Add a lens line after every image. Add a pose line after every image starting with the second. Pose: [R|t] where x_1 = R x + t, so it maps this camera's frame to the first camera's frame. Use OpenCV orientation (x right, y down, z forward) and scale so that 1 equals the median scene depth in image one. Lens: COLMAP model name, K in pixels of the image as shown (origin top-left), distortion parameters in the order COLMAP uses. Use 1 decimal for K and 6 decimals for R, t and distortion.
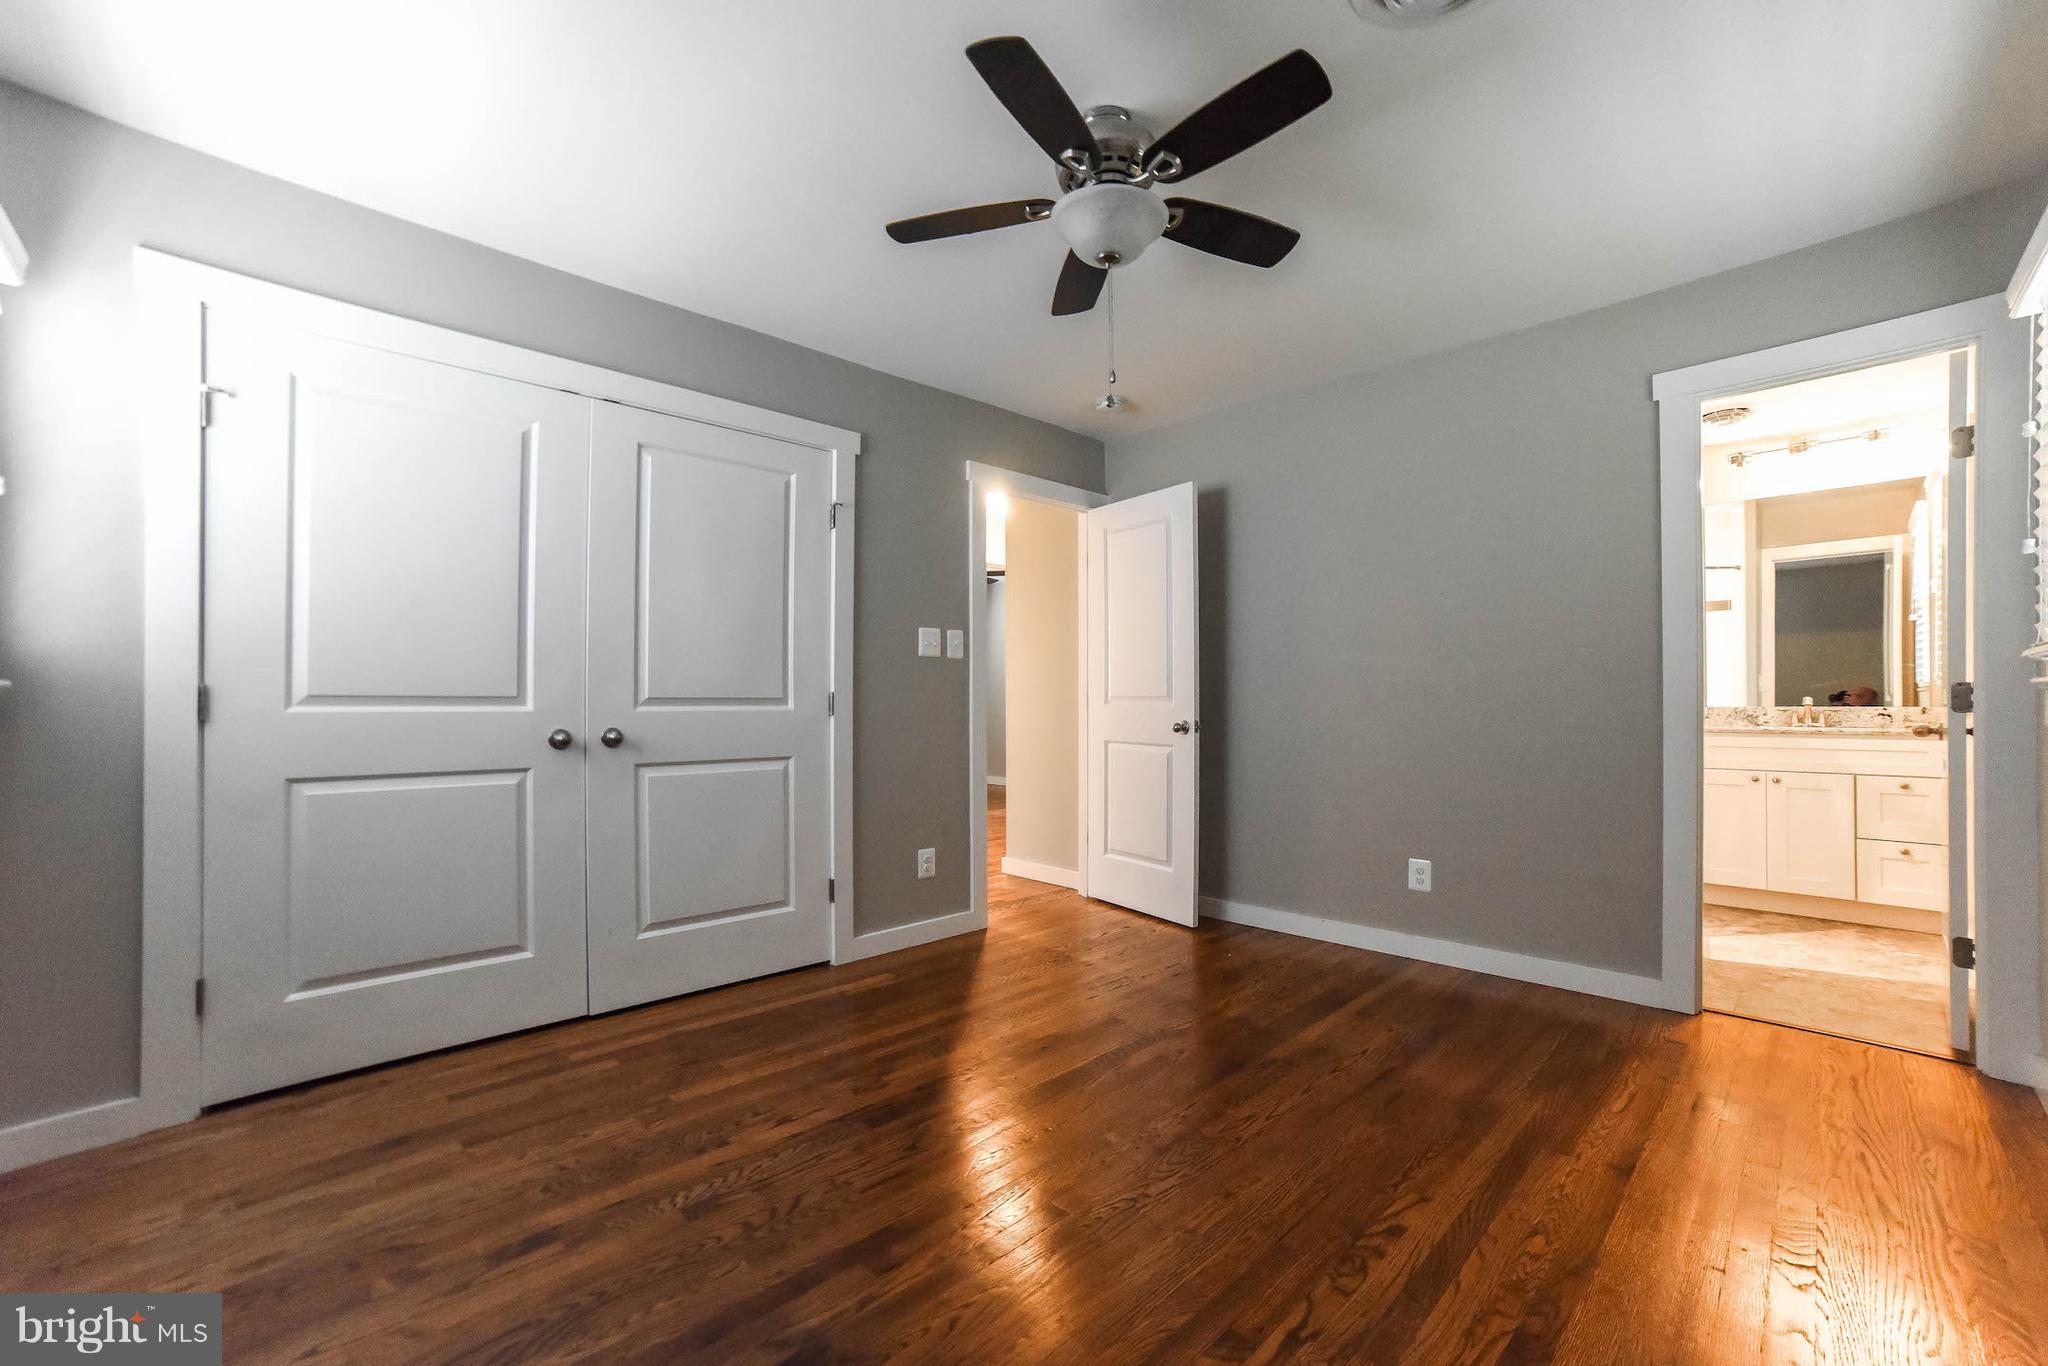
lens RADIAL K [[818.3, 0, 1033.6], [0, 818.3, 696.6], [0, 0, 1]] dist [-0.078158, 0.039262]
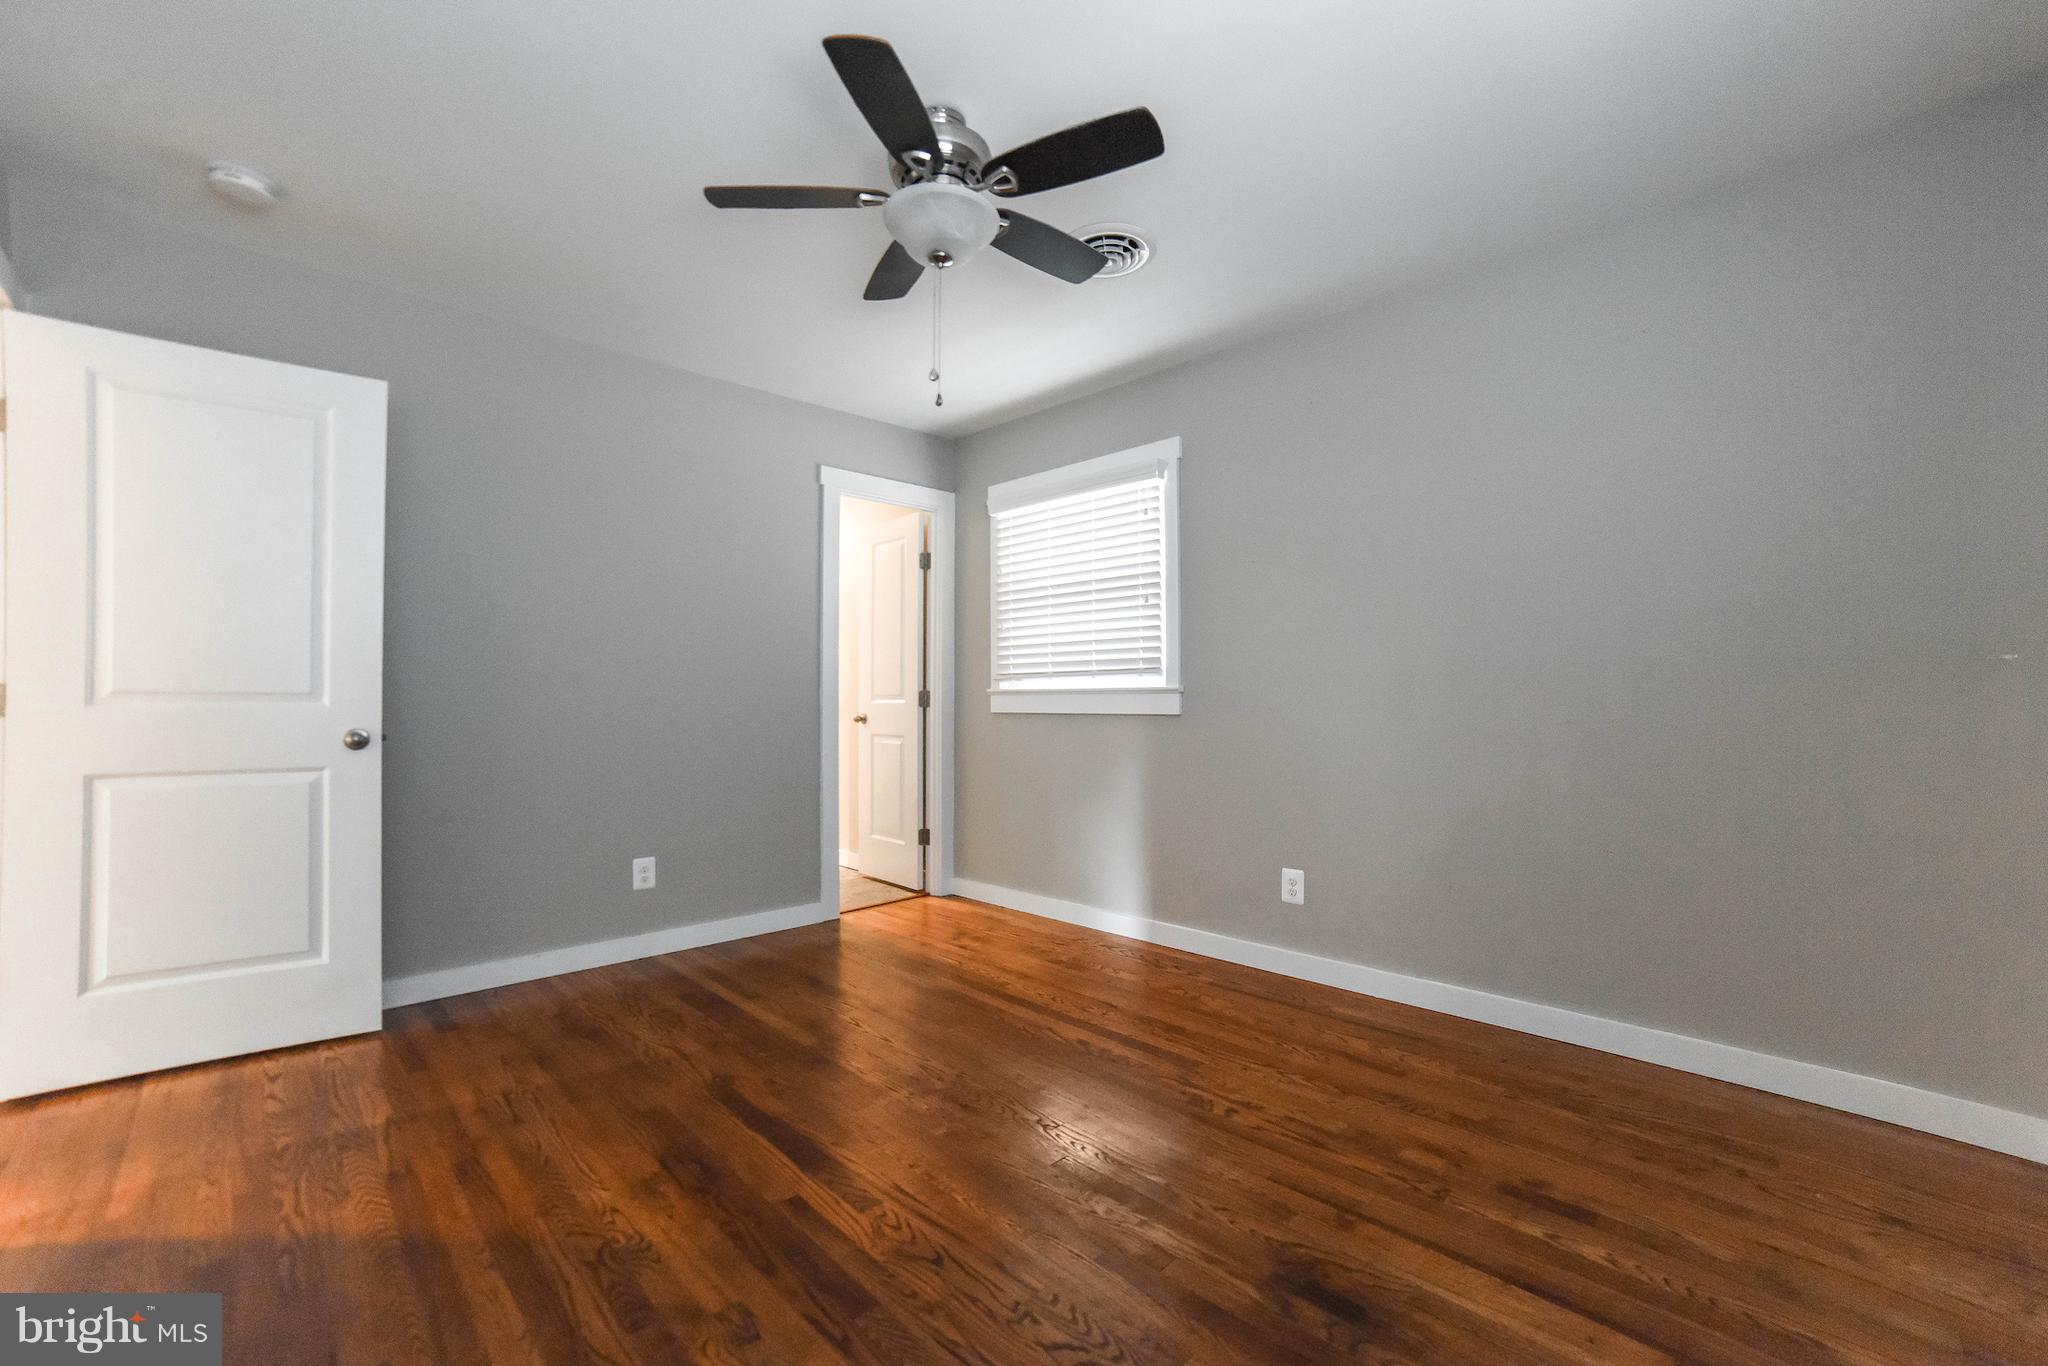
lens RADIAL K [[832.9, 0, 1031.1], [0, 832.9, 696.0], [0, 0, 1]] dist [-0.086892, 0.035188]
pose [[0.011068, 0.007105, 0.999914, -0.597246], [-0.002364, 0.999972, -0.007079, 0.007579], [-0.999936, -0.002286, 0.011085, 0.567634]]
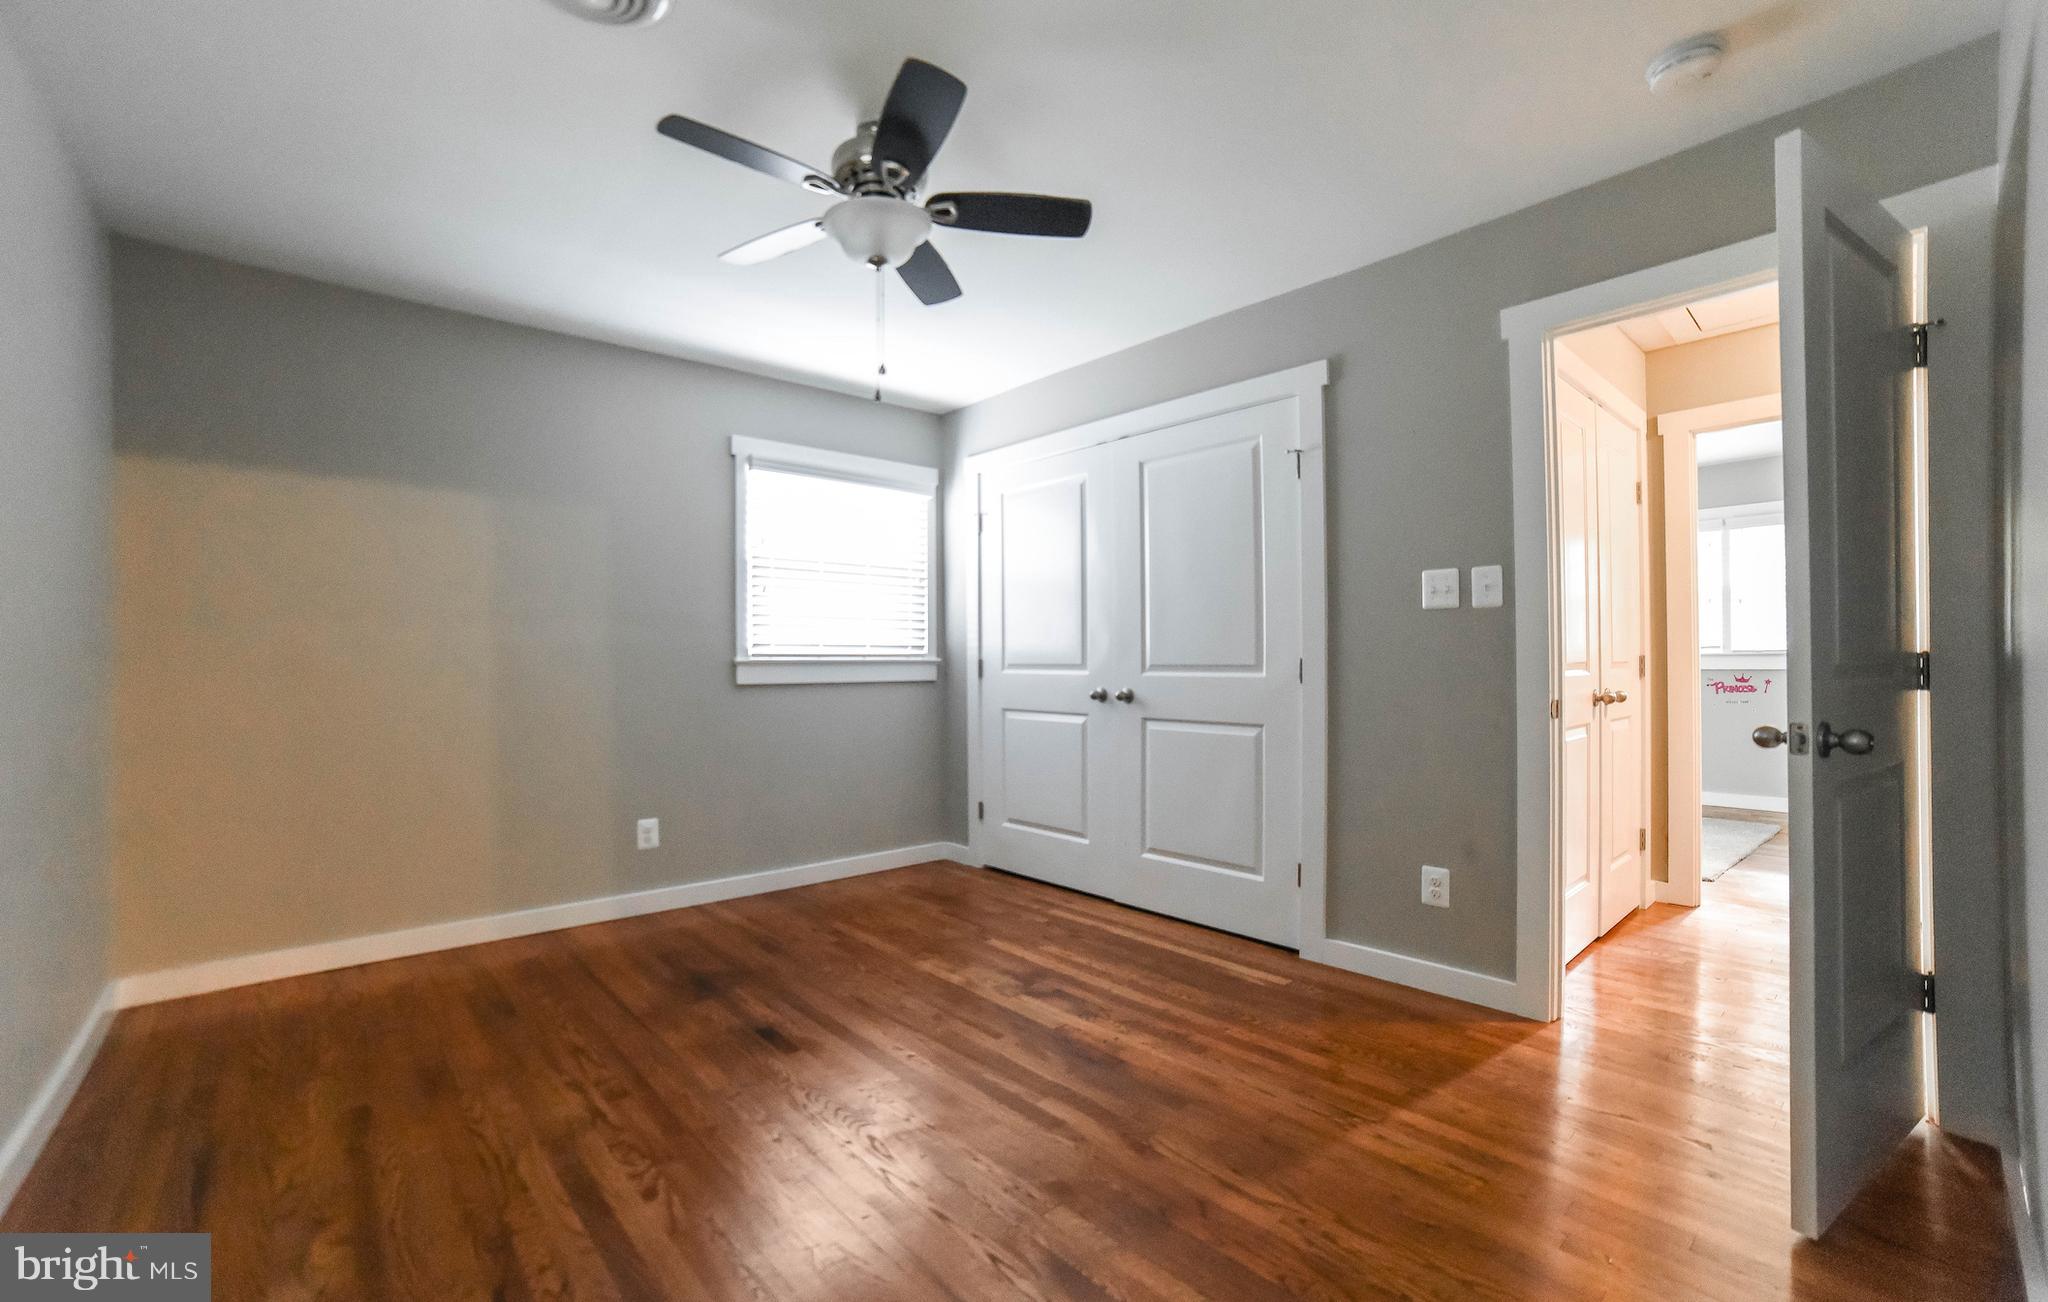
lens RADIAL K [[883.5, 0, 1053.8], [0, 883.5, 659.7], [0, 0, 1]] dist [-0.038847, 0.000102]
pose [[-0.022296, 0.001979, -0.999749, 0.819817], [0.012395, 0.999922, 0.001702, -0.009935], [0.999675, -0.012354, -0.022319, 0.817705]]
